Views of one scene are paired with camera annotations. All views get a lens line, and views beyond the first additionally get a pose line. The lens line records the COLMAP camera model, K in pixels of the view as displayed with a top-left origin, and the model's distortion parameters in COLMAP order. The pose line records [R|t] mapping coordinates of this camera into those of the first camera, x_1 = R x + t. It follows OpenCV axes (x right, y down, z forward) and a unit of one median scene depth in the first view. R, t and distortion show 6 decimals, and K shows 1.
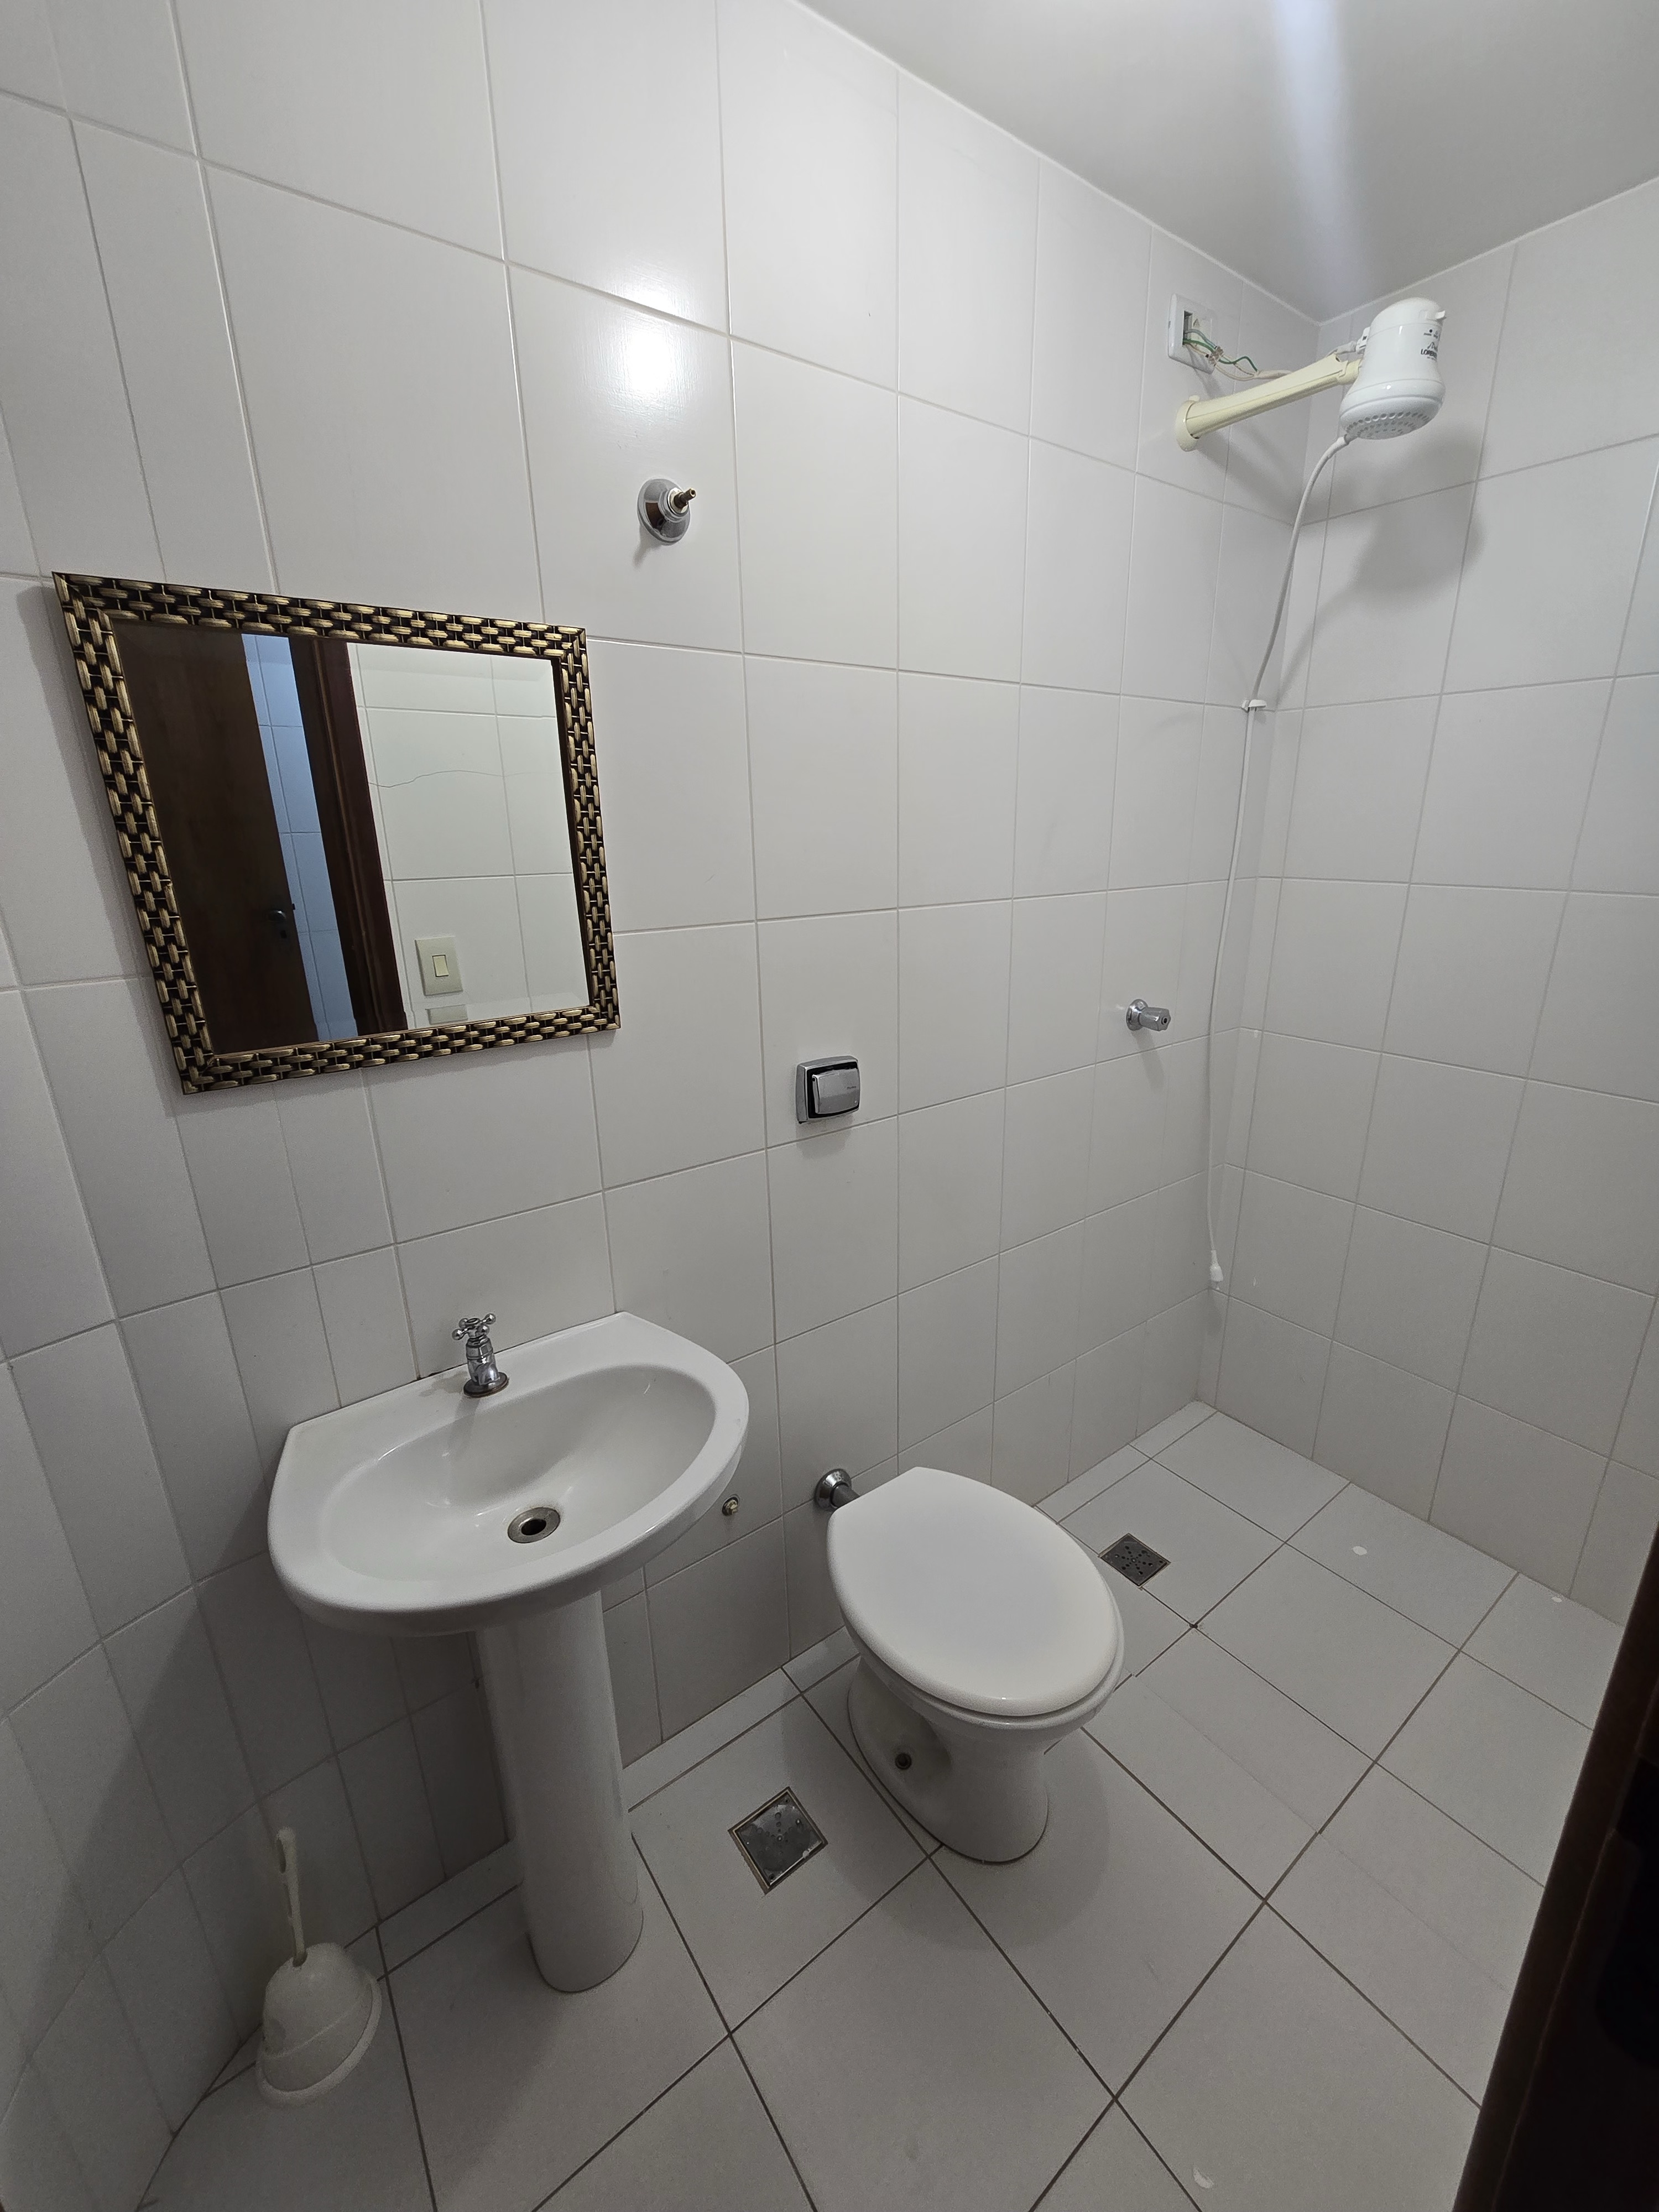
lens RADIAL K [[898.1, 0, 848.6], [0, 898.1, 1096.3], [0, 0, 1]] dist [0.011097, -0.009613]
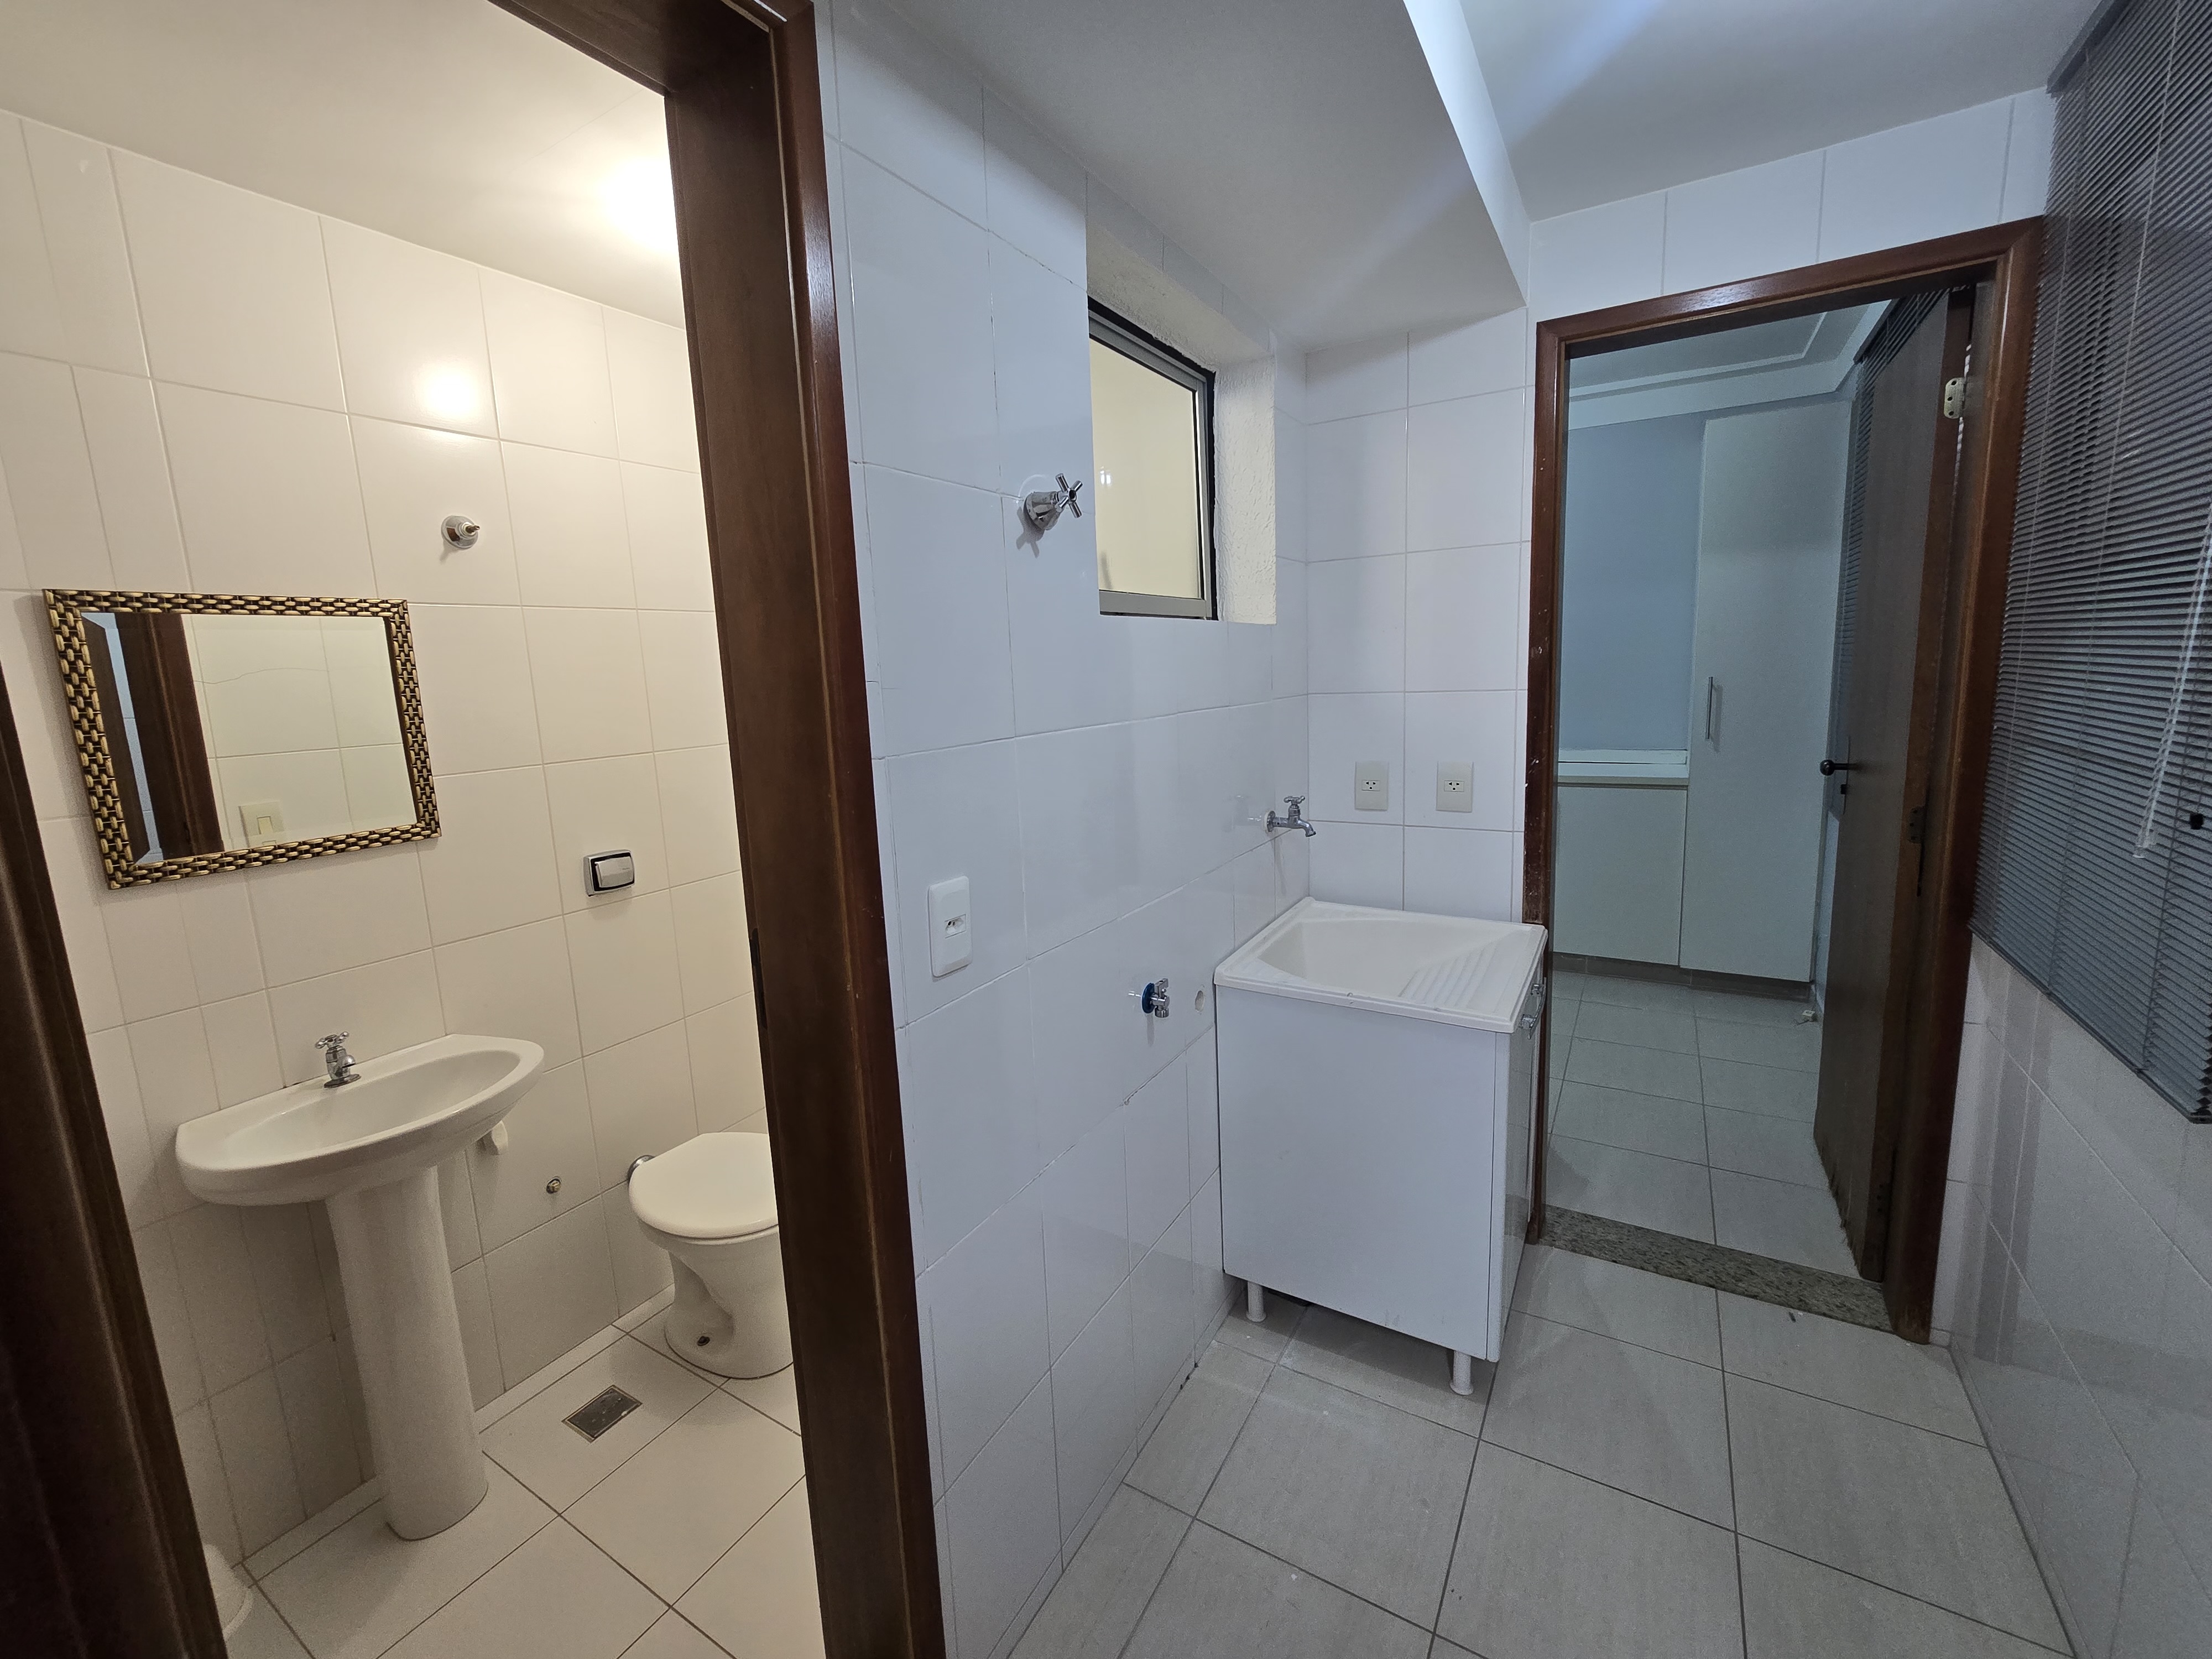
lens RADIAL K [[904.3, 0, 1103.5], [0, 904.3, 800.7], [0, 0, 1]] dist [-0.005520, 0.001330]
pose [[0.927910, -0.078533, 0.364438, 0.267930], [0.135357, 0.981821, -0.133065, 0.248027], [-0.347362, 0.172801, 0.921672, -0.925432]]
